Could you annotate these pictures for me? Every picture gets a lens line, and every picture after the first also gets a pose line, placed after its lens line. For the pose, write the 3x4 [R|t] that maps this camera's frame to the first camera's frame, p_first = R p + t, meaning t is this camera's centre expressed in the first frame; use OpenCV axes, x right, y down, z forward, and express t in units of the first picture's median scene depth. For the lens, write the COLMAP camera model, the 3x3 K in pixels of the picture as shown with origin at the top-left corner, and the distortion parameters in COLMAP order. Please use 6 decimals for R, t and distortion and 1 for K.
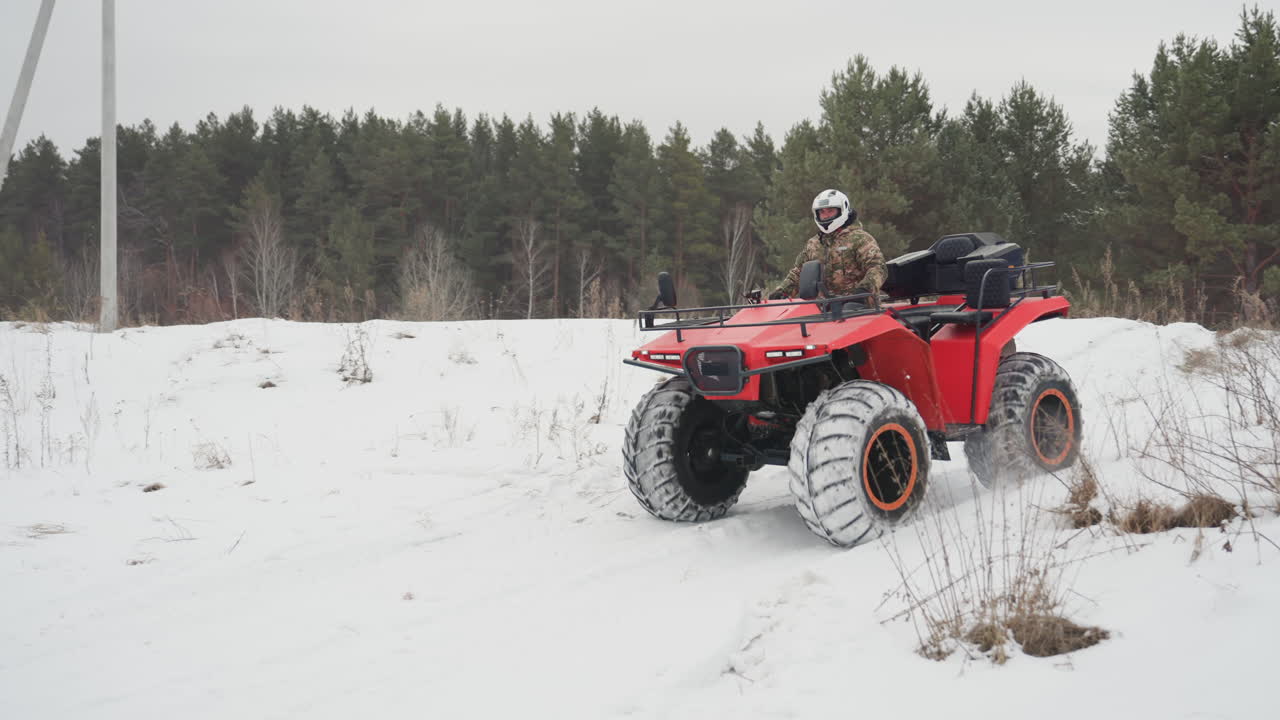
lens RADIAL K [[1265.4, 0, 640.0], [0, 1265.4, 360.0], [0, 0, 1]] dist [0.010346, -0.006526]
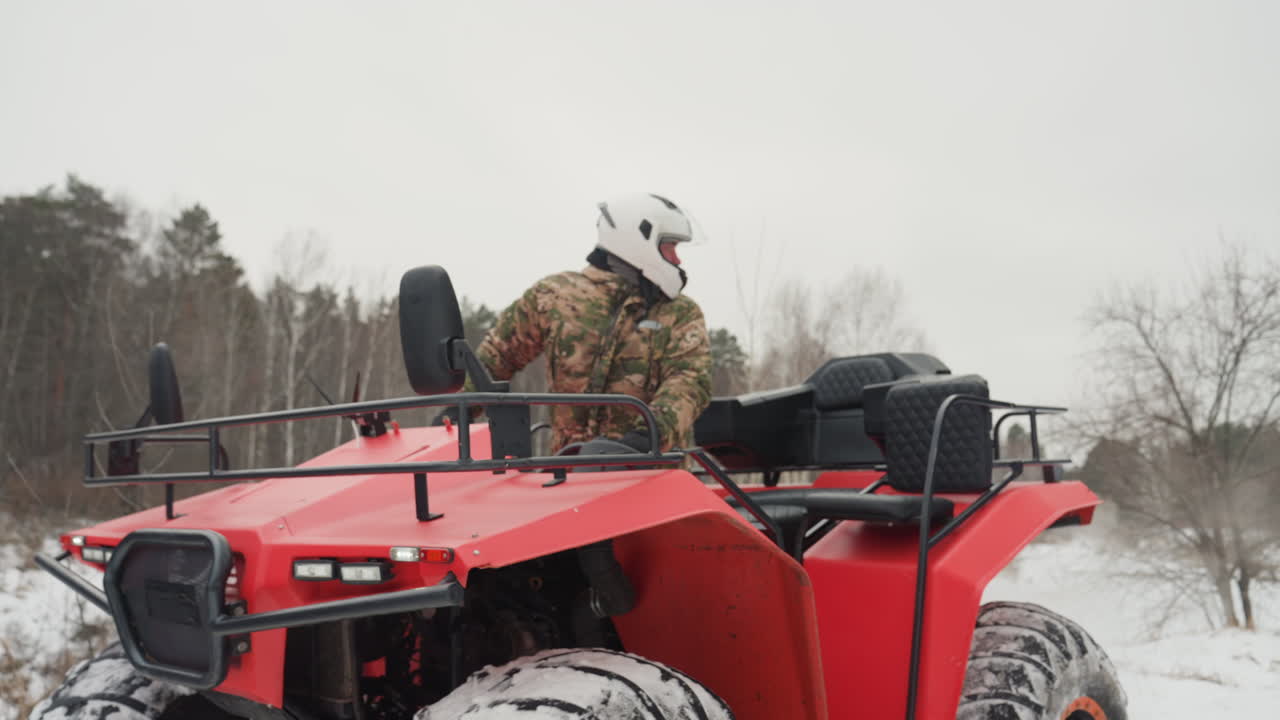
lens RADIAL K [[1265.4, 0, 640.0], [0, 1265.4, 360.0], [0, 0, 1]] dist [0.010346, -0.006526]
pose [[0.991255, 0.084168, 0.101635, 0.129832], [-0.066992, 0.984524, -0.161939, -0.008839], [-0.113692, 0.153714, 0.981553, 0.595852]]
